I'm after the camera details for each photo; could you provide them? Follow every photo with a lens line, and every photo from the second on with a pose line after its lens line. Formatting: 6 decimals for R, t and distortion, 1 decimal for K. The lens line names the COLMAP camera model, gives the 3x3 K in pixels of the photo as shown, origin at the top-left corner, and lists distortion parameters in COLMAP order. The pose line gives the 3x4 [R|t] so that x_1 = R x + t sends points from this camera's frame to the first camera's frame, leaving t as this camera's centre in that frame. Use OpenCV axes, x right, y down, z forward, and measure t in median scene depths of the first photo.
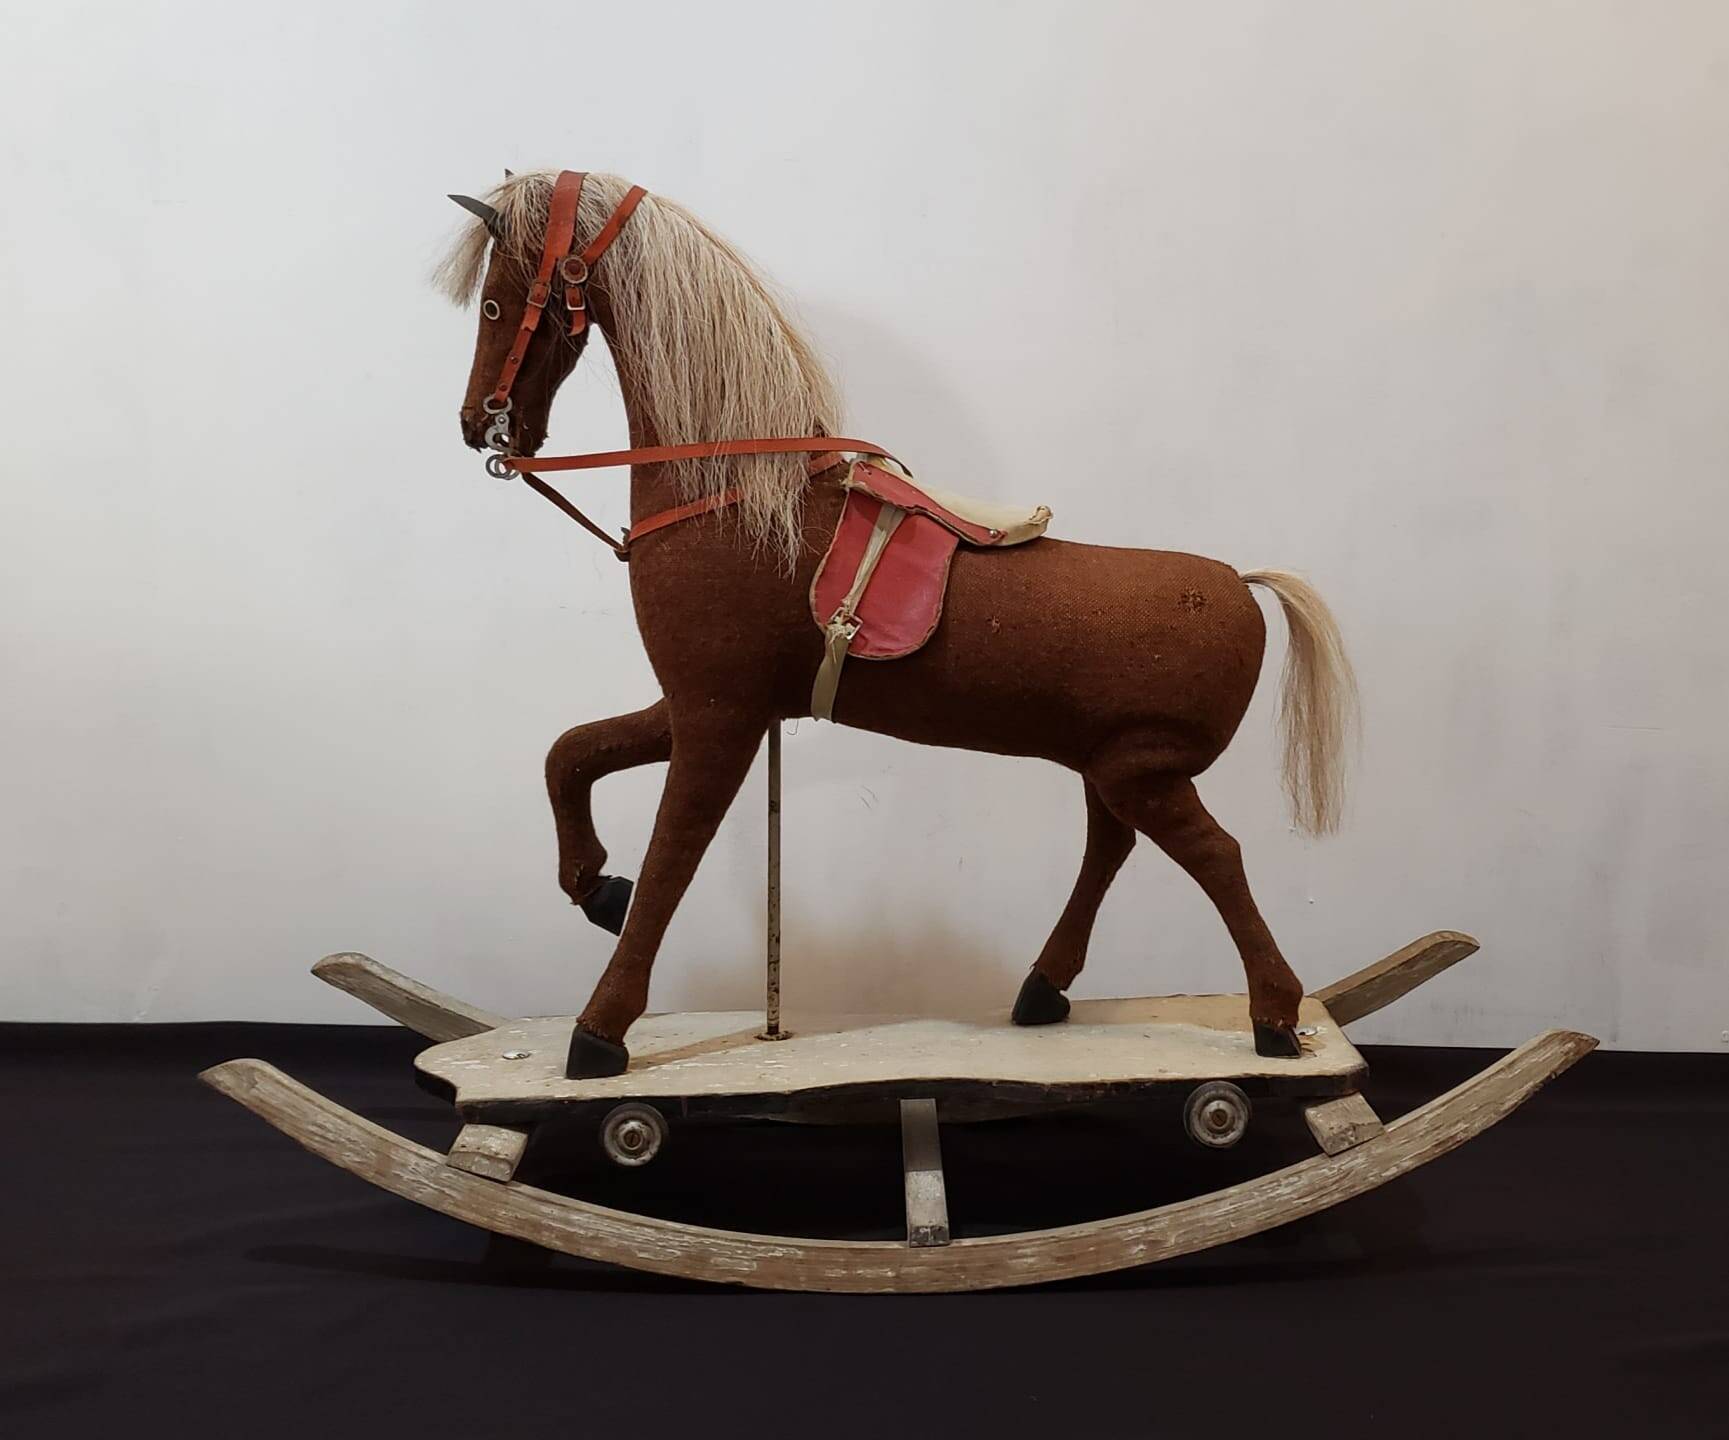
lens RADIAL K [[2015.9, 0, 1096.7], [0, 2015.9, 690.8], [0, 0, 1]] dist [0.226726, -0.687922]
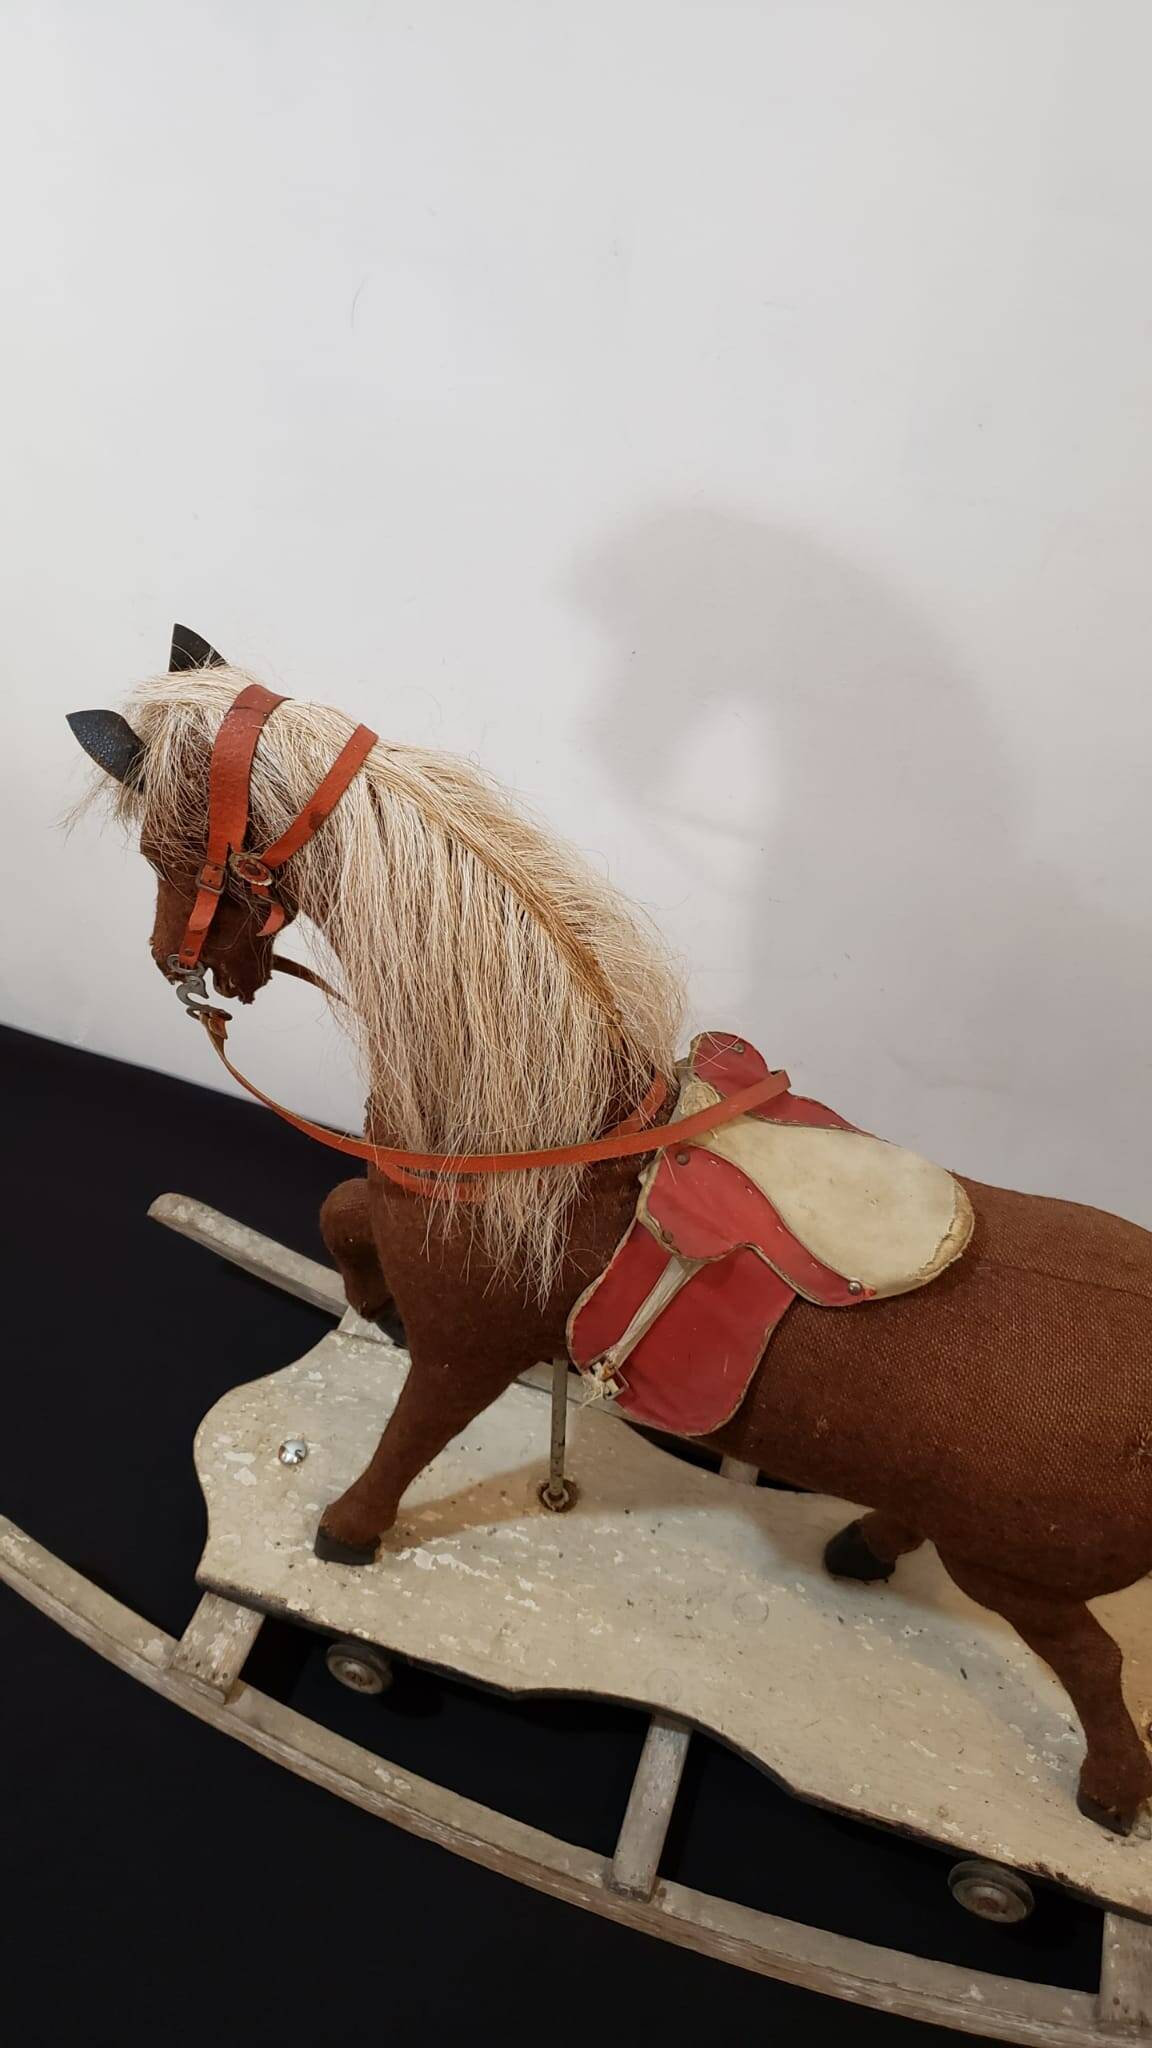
lens RADIAL K [[1652.1, 0, 576.0], [0, 1652.1, 1024.0], [0, 0, 1]] dist [-0.017840, 0.104907]
pose [[0.911400, 0.298389, -0.283399, -0.008082], [-0.059524, 0.777003, 0.626676, -0.485303], [0.407195, -0.554283, 0.725922, 0.641231]]
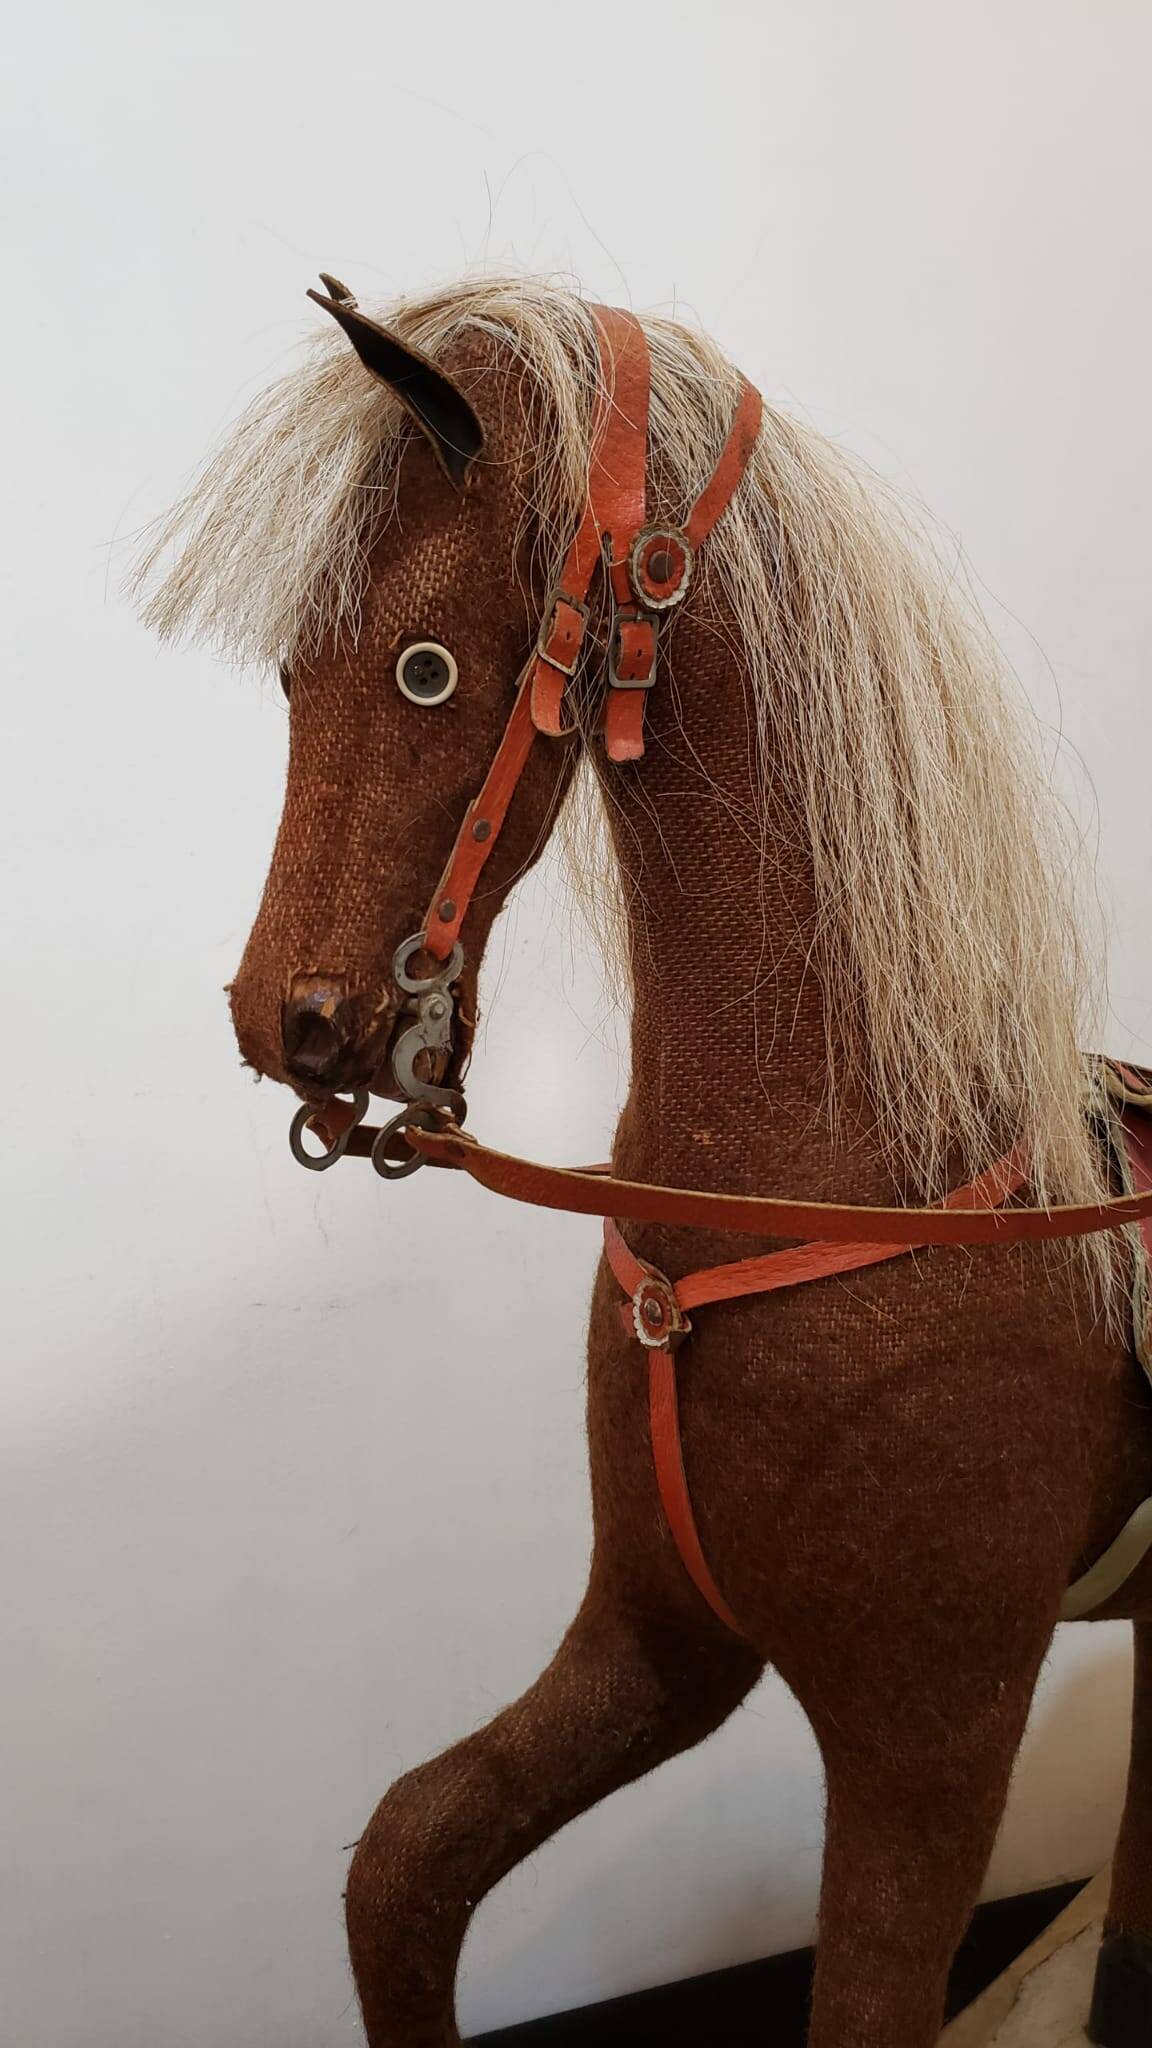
lens RADIAL K [[1596.5, 0, 576.0], [0, 1596.5, 1024.0], [0, 0, 1]] dist [0.085331, -0.170500]
pose [[0.825987, -0.068404, 0.559523, -0.419638], [0.096304, 0.995141, -0.020508, -0.123248], [-0.555402, 0.070824, 0.828561, 0.779937]]
